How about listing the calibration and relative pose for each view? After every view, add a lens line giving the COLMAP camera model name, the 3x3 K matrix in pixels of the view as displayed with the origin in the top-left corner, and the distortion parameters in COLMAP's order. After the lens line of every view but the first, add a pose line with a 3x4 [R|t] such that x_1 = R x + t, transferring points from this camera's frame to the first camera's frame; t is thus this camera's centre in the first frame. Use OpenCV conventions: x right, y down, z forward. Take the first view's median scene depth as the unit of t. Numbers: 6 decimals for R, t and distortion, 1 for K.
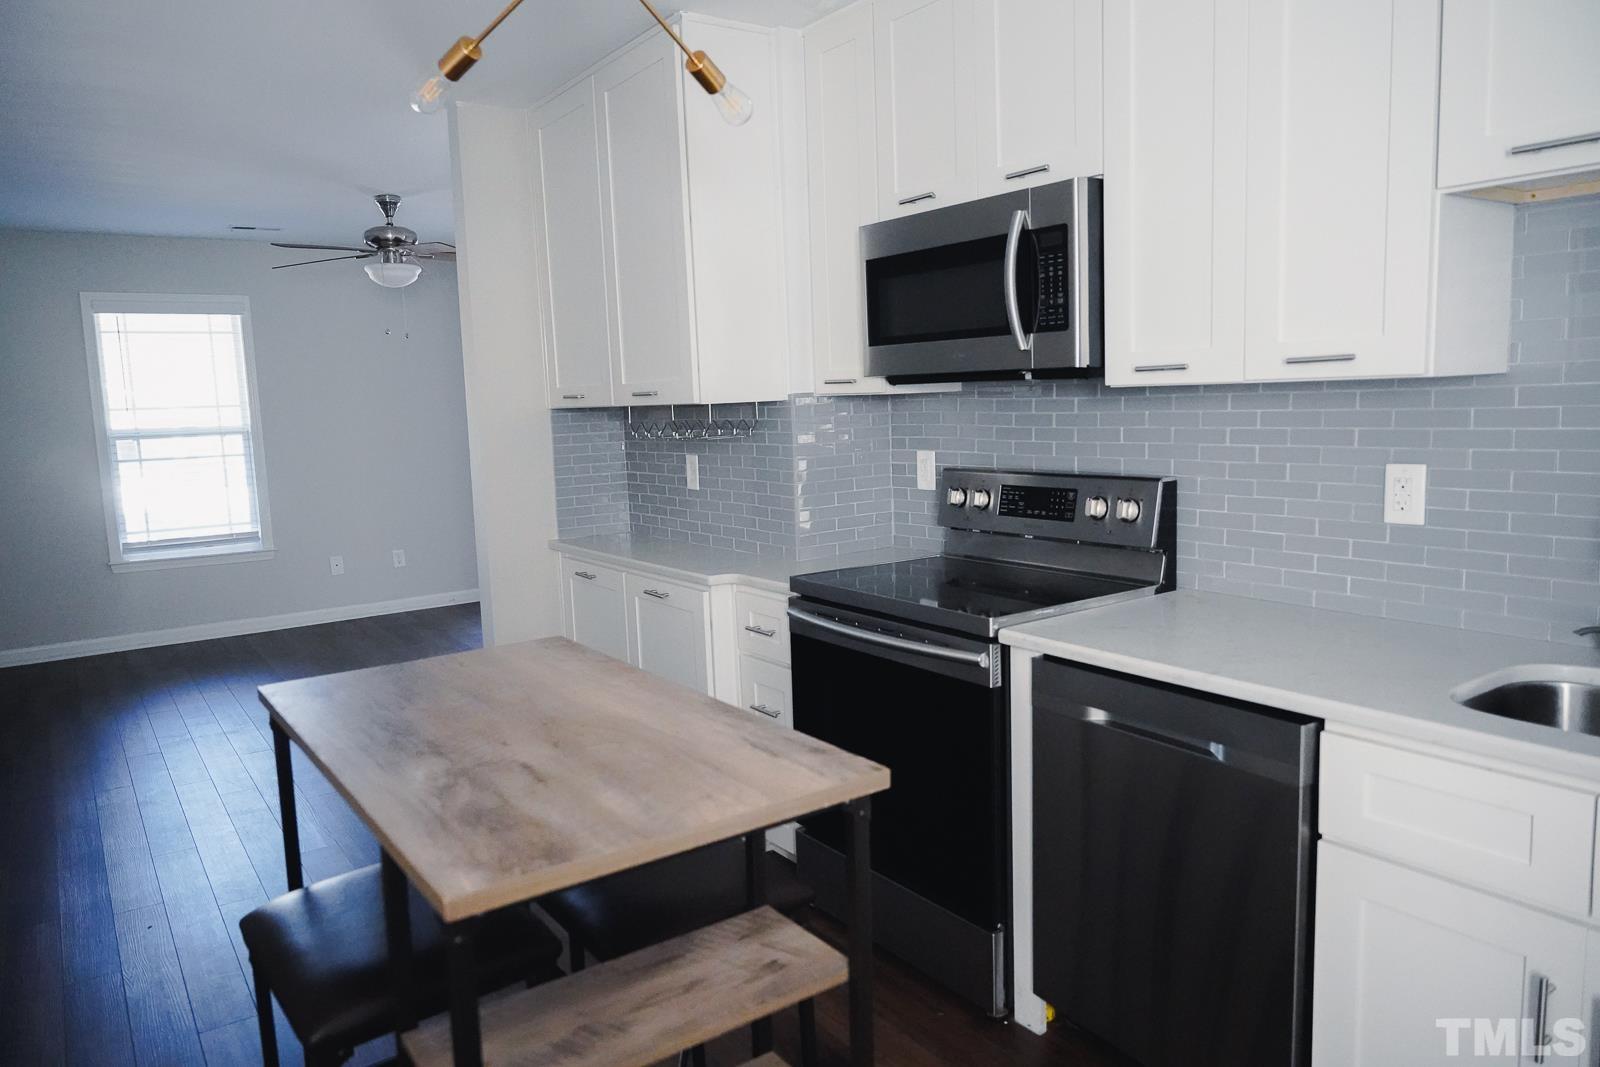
lens RADIAL K [[1072.5, 0, 800.0], [0, 1072.5, 533.5], [0, 0, 1]] dist [-0.007441, 0.004072]
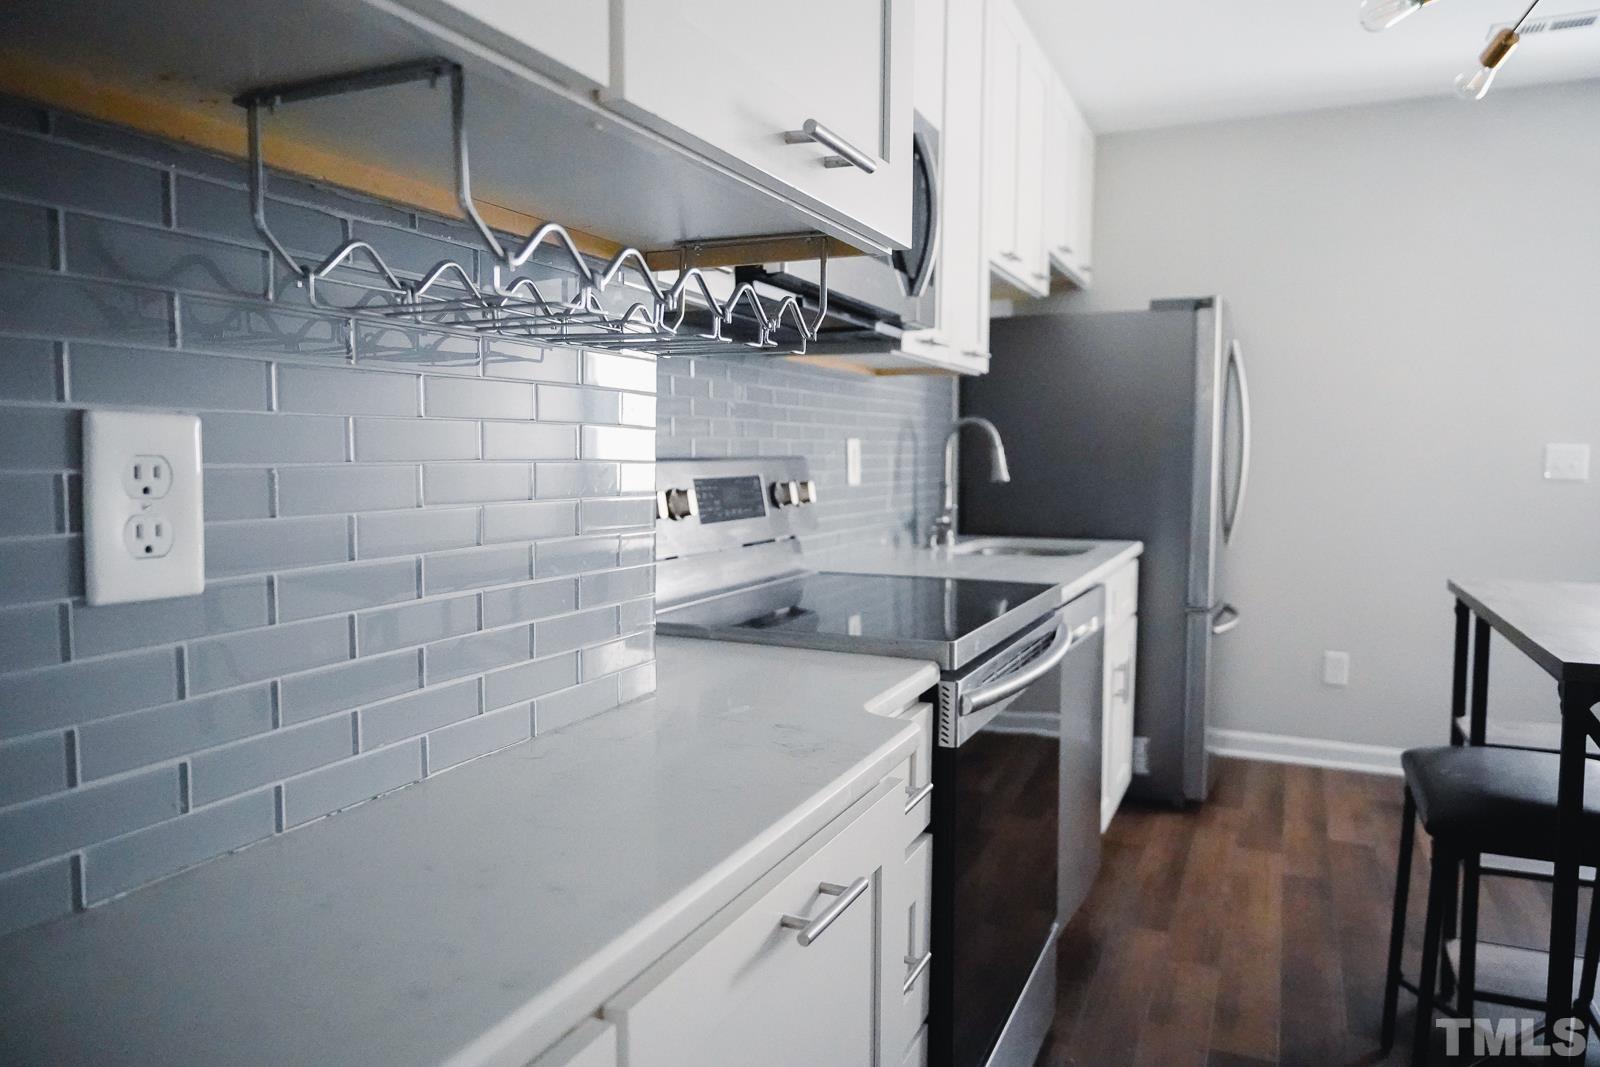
lens RADIAL K [[1072.5, 0, 800.0], [0, 1072.5, 533.5], [0, 0, 1]] dist [-0.007441, 0.004072]
pose [[-0.501591, -0.032180, 0.864506, -0.453881], [0.123792, 0.986354, 0.108540, -0.084014], [-0.856202, 0.161462, -0.490762, 1.420385]]
